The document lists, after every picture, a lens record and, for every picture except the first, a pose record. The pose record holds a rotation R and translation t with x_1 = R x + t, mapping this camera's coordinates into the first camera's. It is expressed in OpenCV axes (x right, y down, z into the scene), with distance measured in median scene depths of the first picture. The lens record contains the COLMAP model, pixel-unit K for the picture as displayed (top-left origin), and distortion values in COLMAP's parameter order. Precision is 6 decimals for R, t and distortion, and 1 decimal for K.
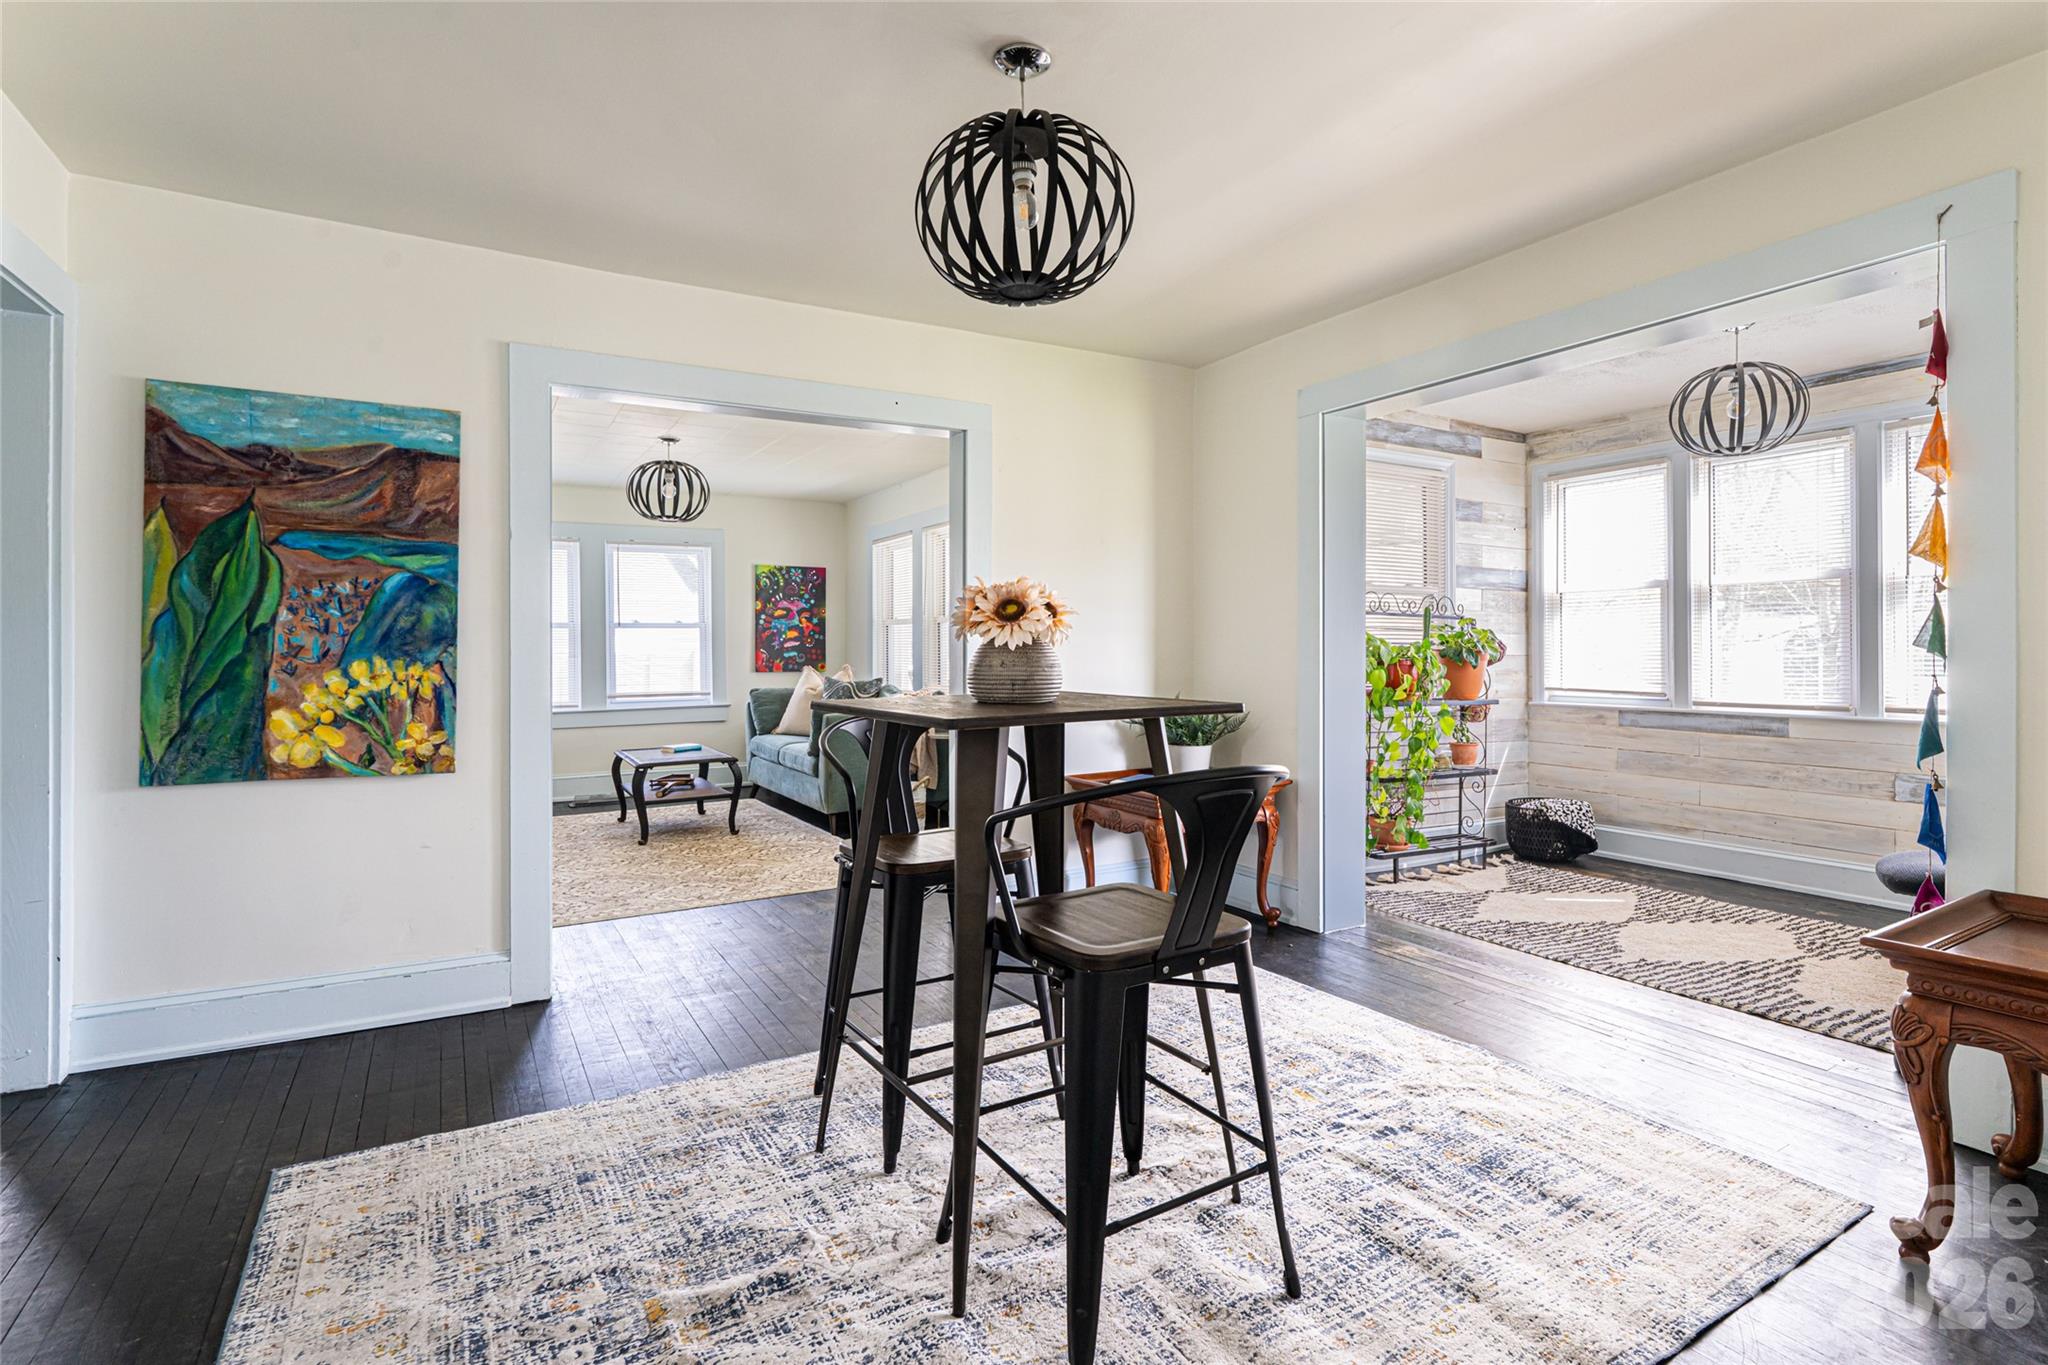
lens RADIAL K [[1007.1, 0, 1029.5], [0, 1007.1, 646.2], [0, 0, 1]] dist [0.000311, 0.000058]
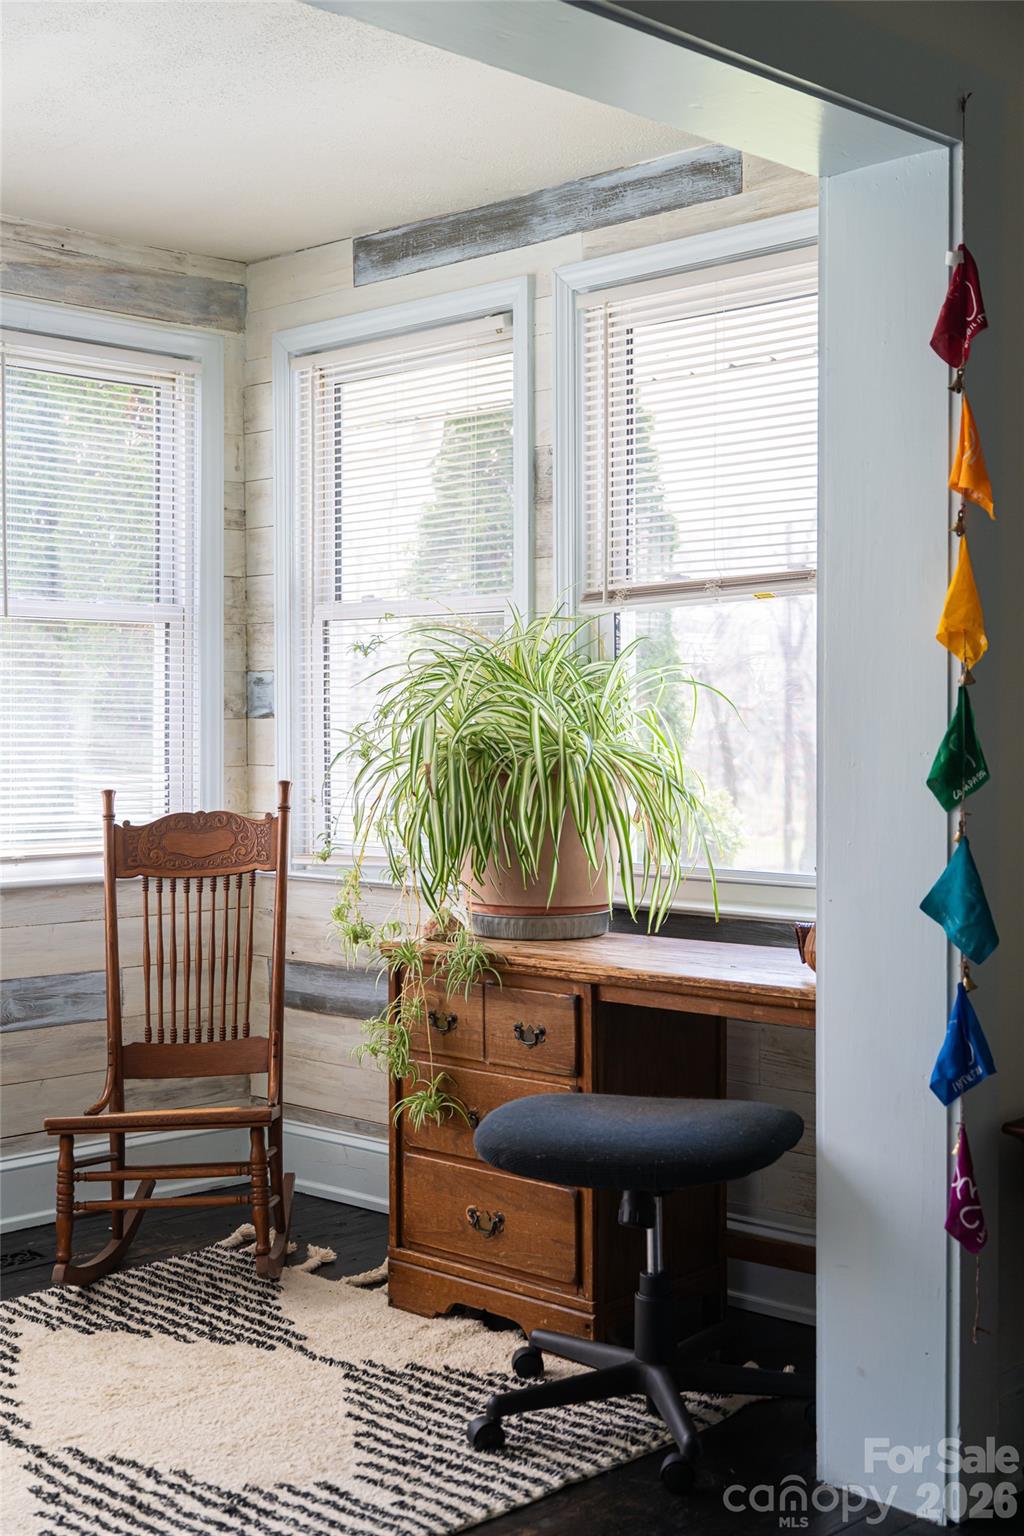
lens RADIAL K [[1946.5, 0, 510.1], [0, 1946.5, 759.4], [0, 0, 1]] dist [-0.003836, 0.000000]
pose [[-0.255500, -0.019001, 0.966622, -0.098679], [-0.004447, 0.999819, 0.018478, -0.011986], [-0.966799, 0.000423, -0.255538, 0.713680]]
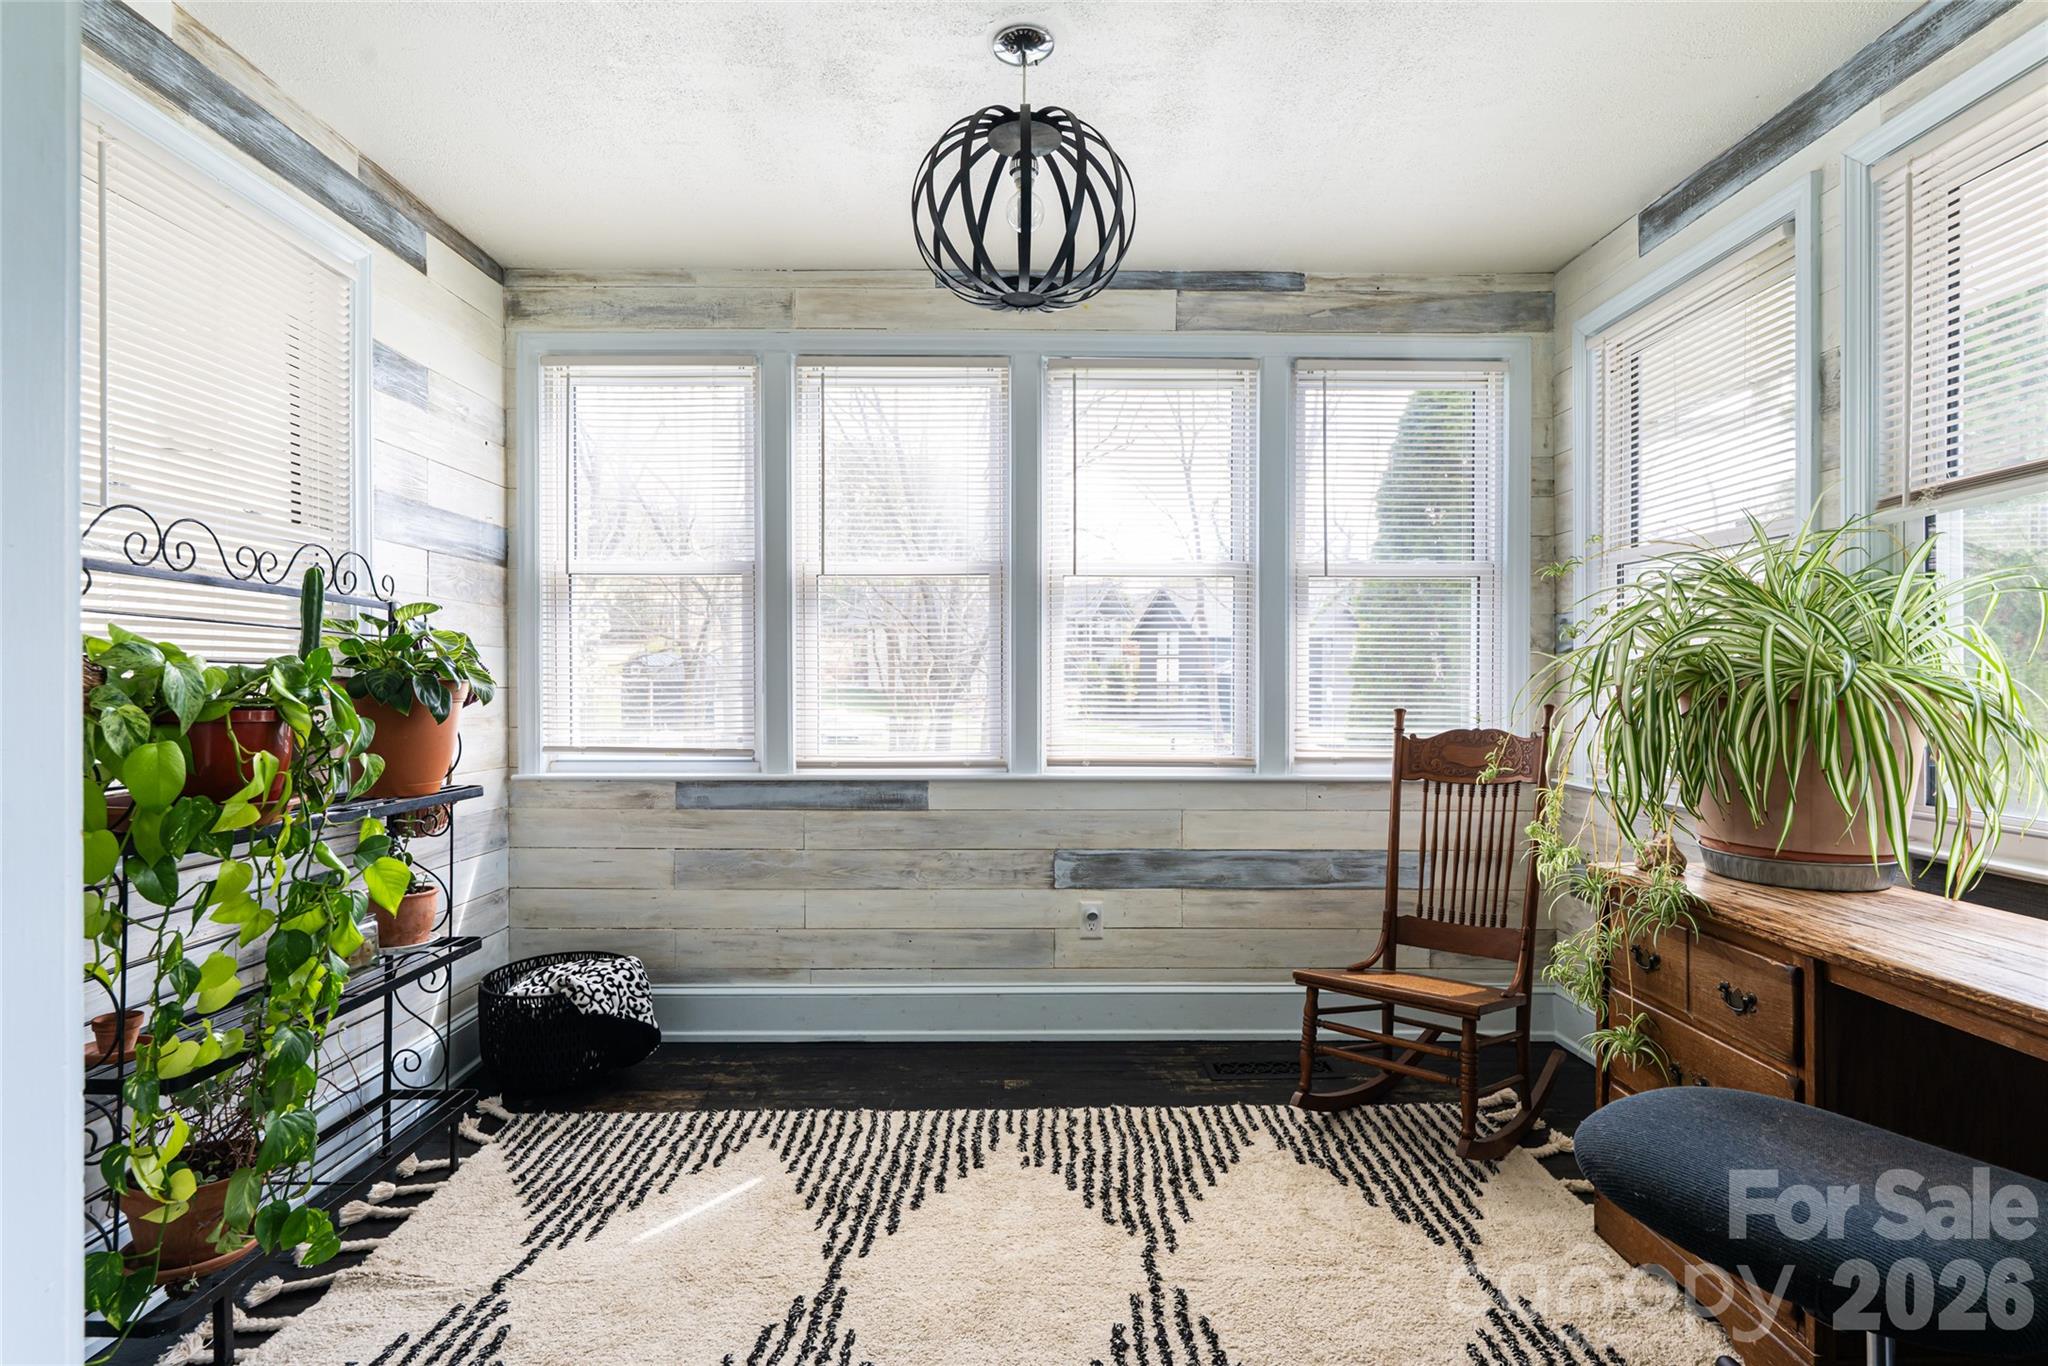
lens RADIAL K [[1007.1, 0, 1025.2], [0, 1007.1, 683.6], [0, 0, 1]] dist [0.000311, 0.000058]
pose [[0.504038, -0.005712, 0.863663, 0.195542], [-0.006338, 0.999927, 0.010312, 0.000068], [-0.863658, -0.010671, 0.503965, 0.561224]]
